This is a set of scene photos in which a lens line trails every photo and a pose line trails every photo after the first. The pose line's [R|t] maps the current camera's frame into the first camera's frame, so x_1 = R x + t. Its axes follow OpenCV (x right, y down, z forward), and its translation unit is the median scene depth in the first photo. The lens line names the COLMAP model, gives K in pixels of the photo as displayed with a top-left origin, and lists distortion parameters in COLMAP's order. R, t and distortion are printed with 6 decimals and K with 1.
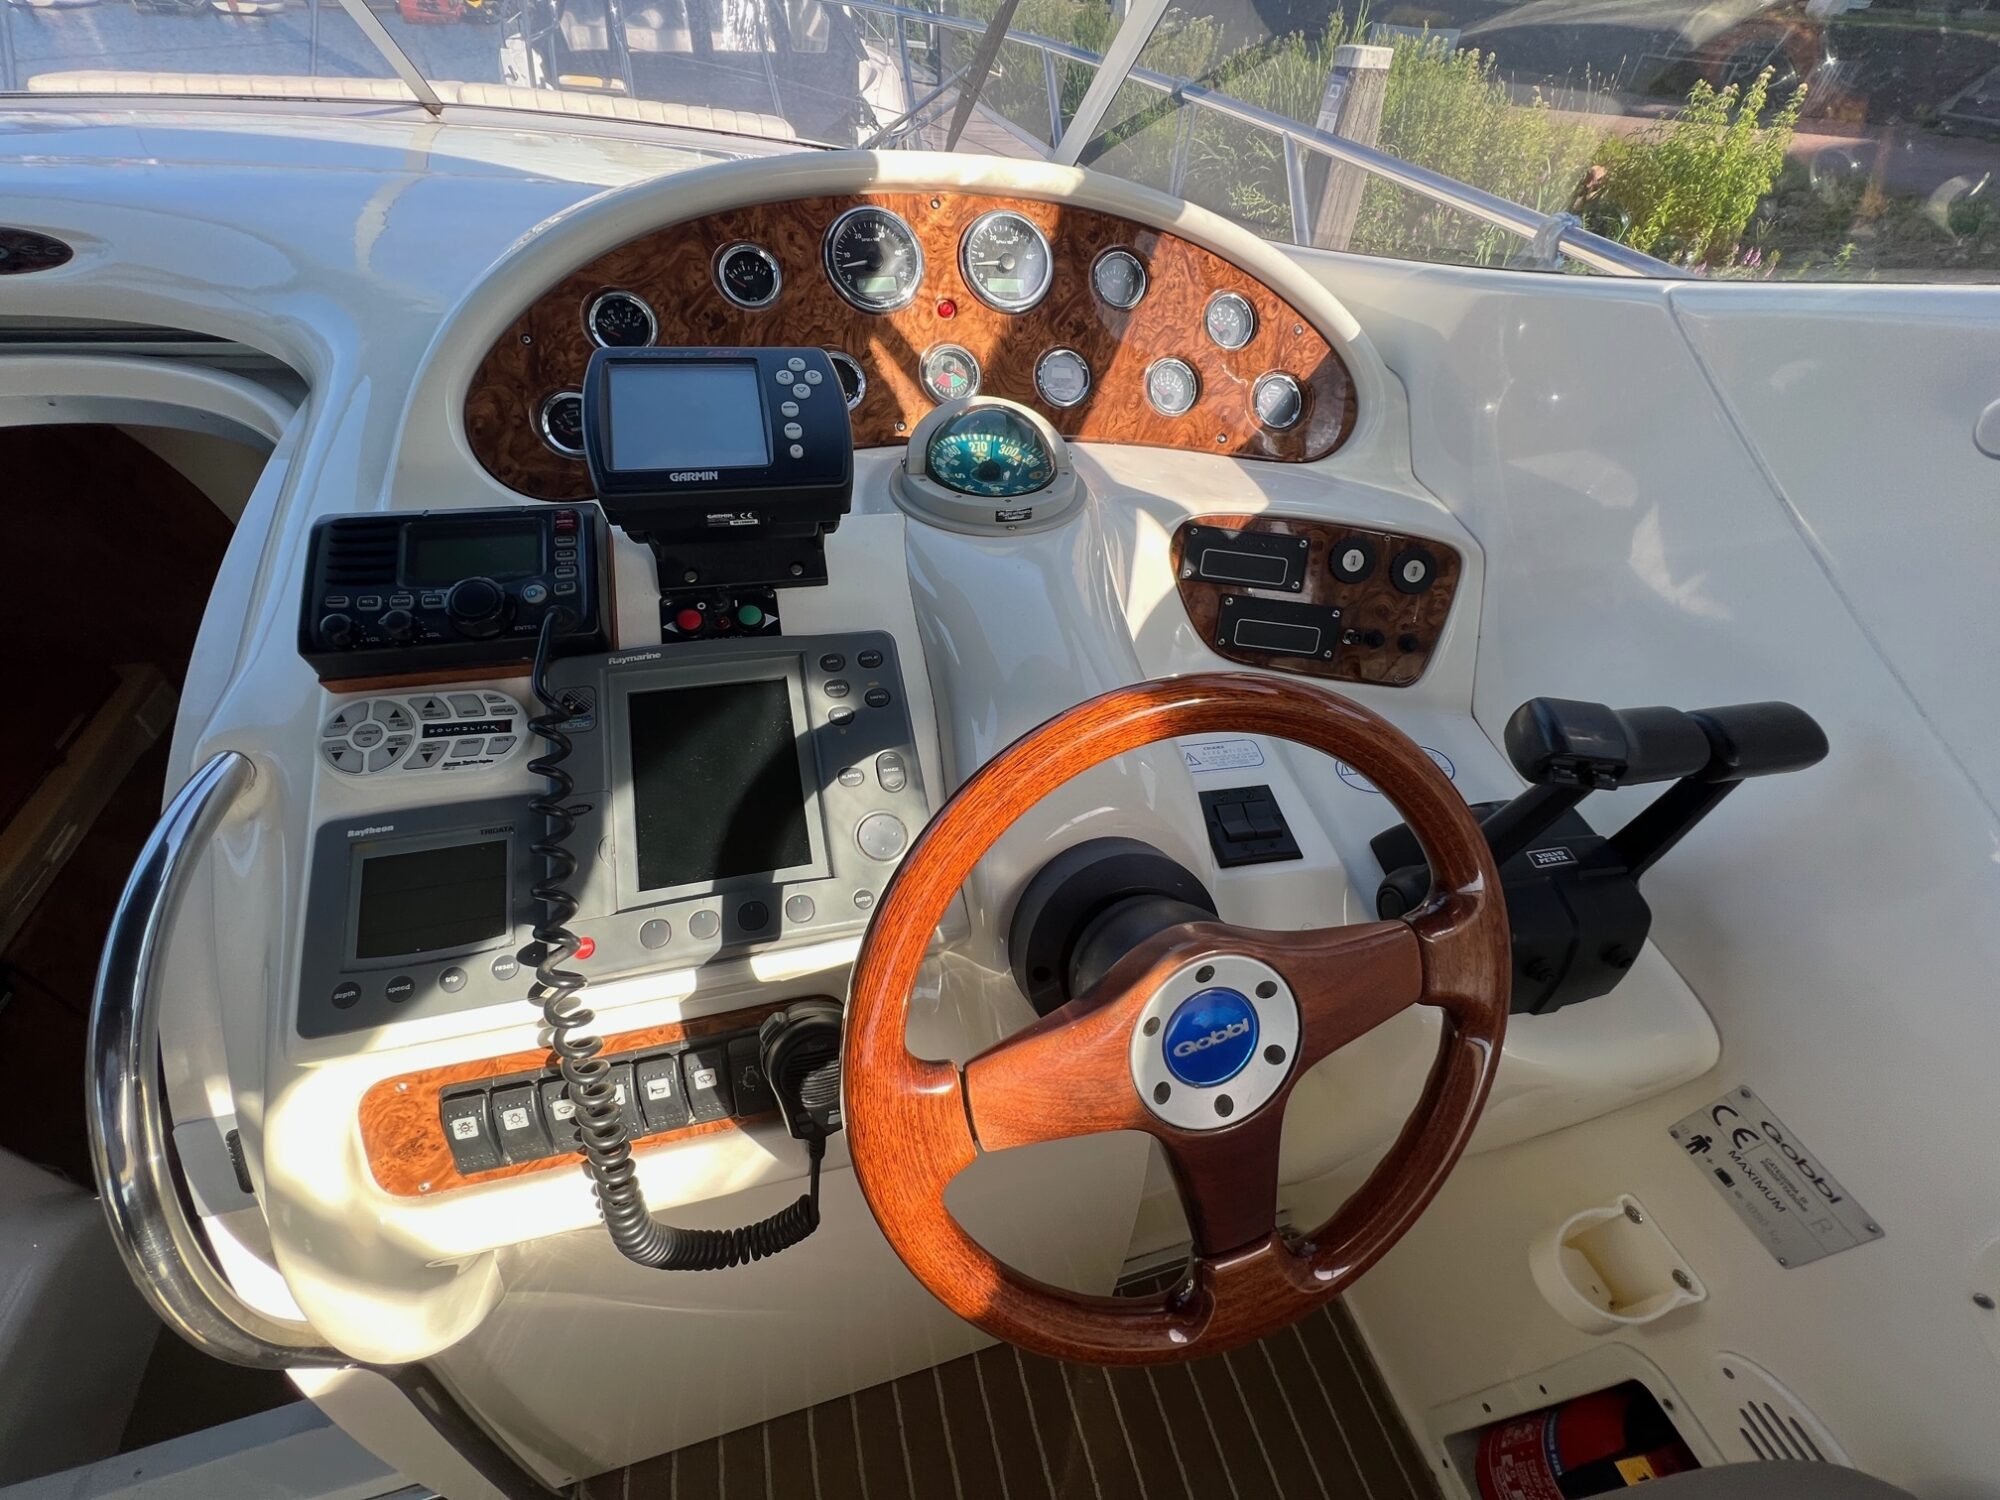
lens RADIAL K [[803.7, 0, 998.8], [0, 803.7, 743.0], [0, 0, 1]] dist [0.000323, -0.000284]
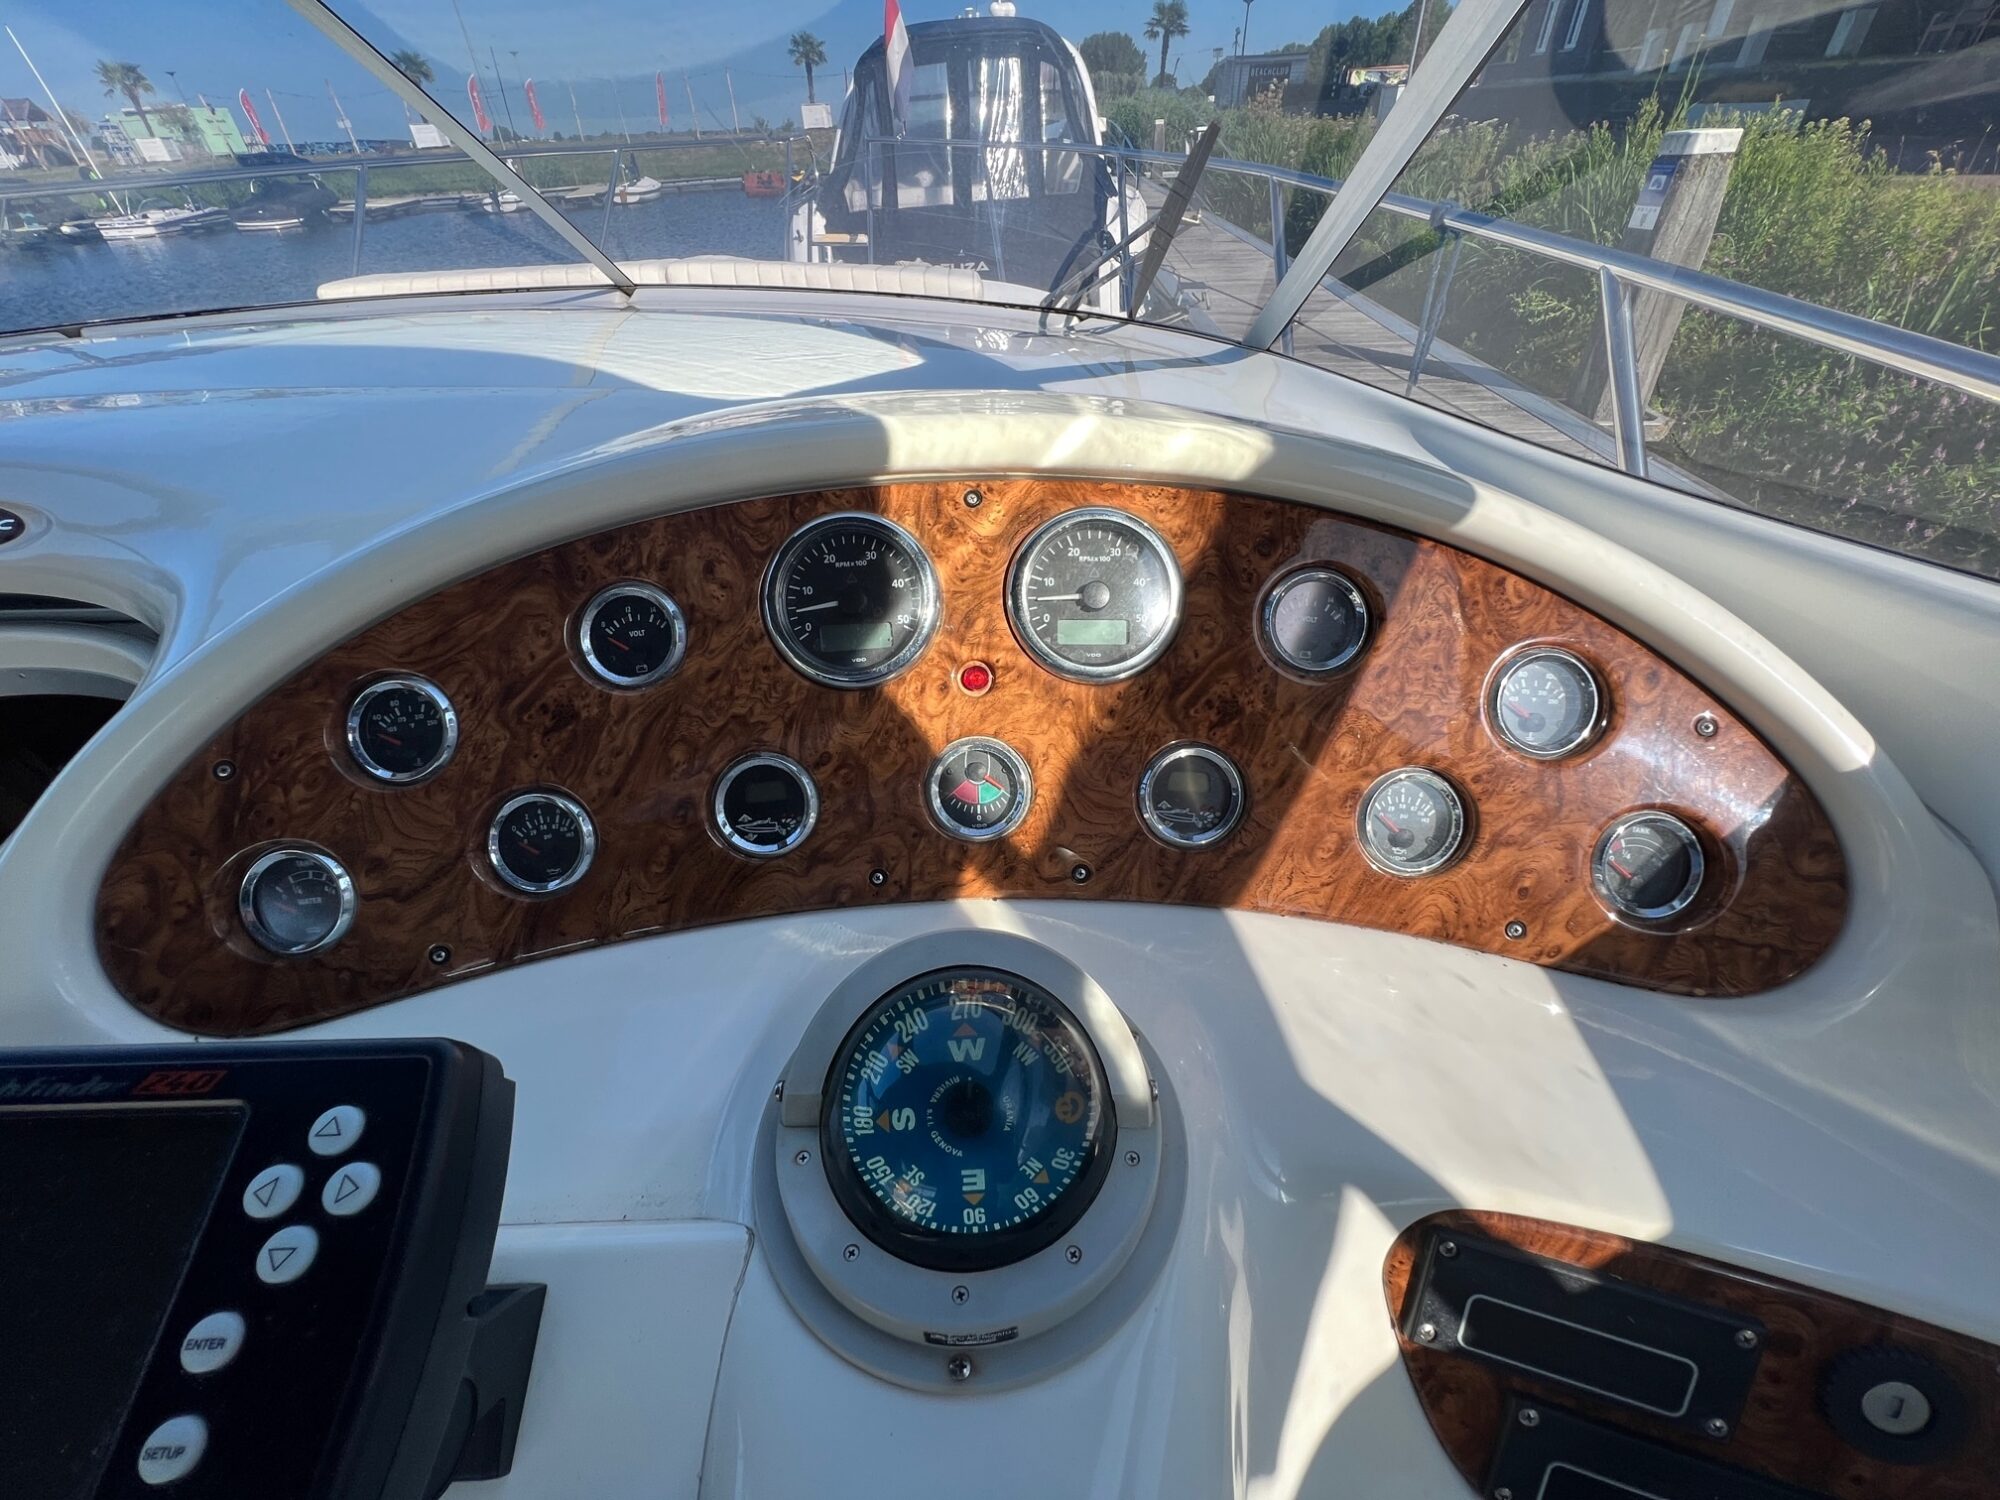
lens RADIAL K [[811.1, 0, 1016.9], [0, 811.1, 754.3], [0, 0, 1]] dist [-0.003130, 0.003229]
pose [[0.967327, 0.078979, -0.240917, 0.101903], [-0.102018, 0.991171, -0.084689, -0.448924], [0.232102, 0.106500, 0.966844, 0.478925]]
